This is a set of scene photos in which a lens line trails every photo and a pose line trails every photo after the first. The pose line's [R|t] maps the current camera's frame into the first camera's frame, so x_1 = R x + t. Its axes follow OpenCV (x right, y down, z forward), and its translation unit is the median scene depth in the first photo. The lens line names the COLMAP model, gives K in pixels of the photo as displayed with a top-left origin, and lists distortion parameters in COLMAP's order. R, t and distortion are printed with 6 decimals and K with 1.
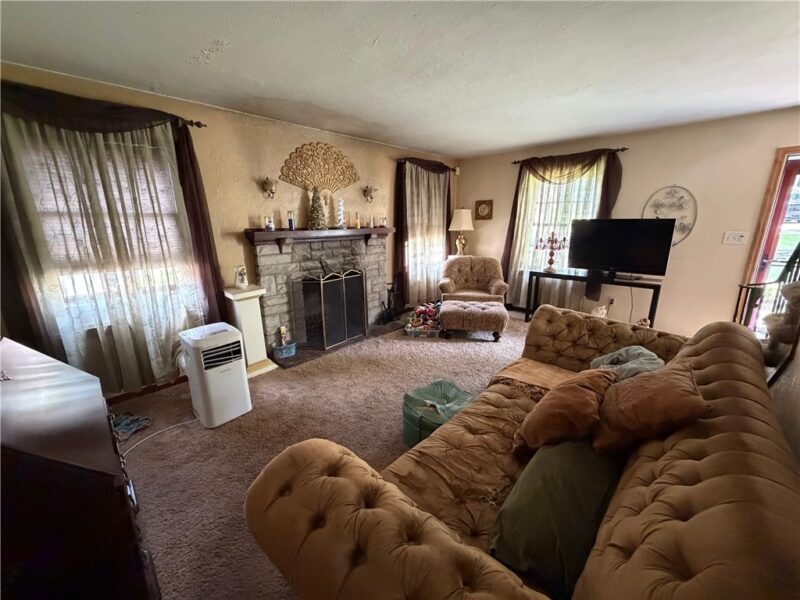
lens RADIAL K [[319.3, 0, 400.0], [0, 319.3, 300.5], [0, 0, 1]] dist [-0.001416, -0.000198]
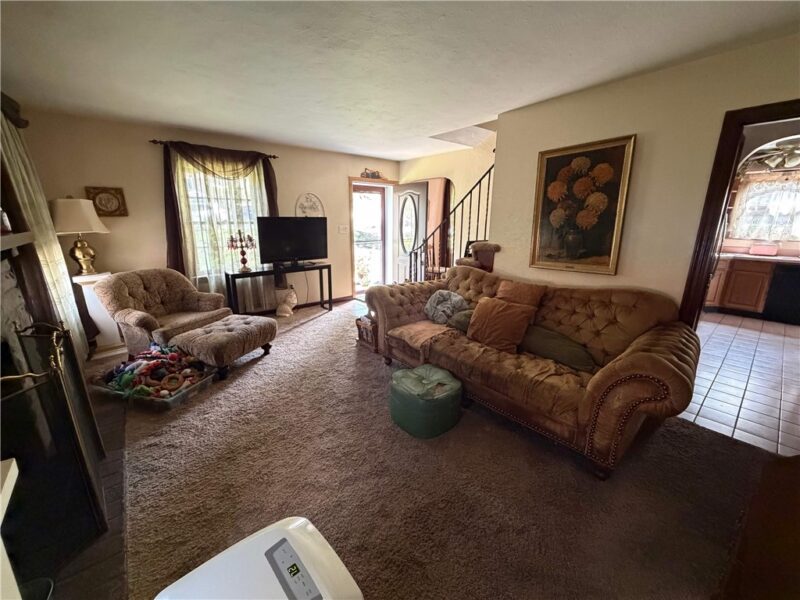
lens RADIAL K [[319.3, 0, 397.5], [0, 319.3, 300.2], [0, 0, 1]] dist [-0.001416, -0.000198]
pose [[0.105242, -0.241319, 0.964722, -0.437658], [0.241879, 0.947188, 0.210547, -0.101245], [-0.964582, 0.211188, 0.158054, 0.431015]]
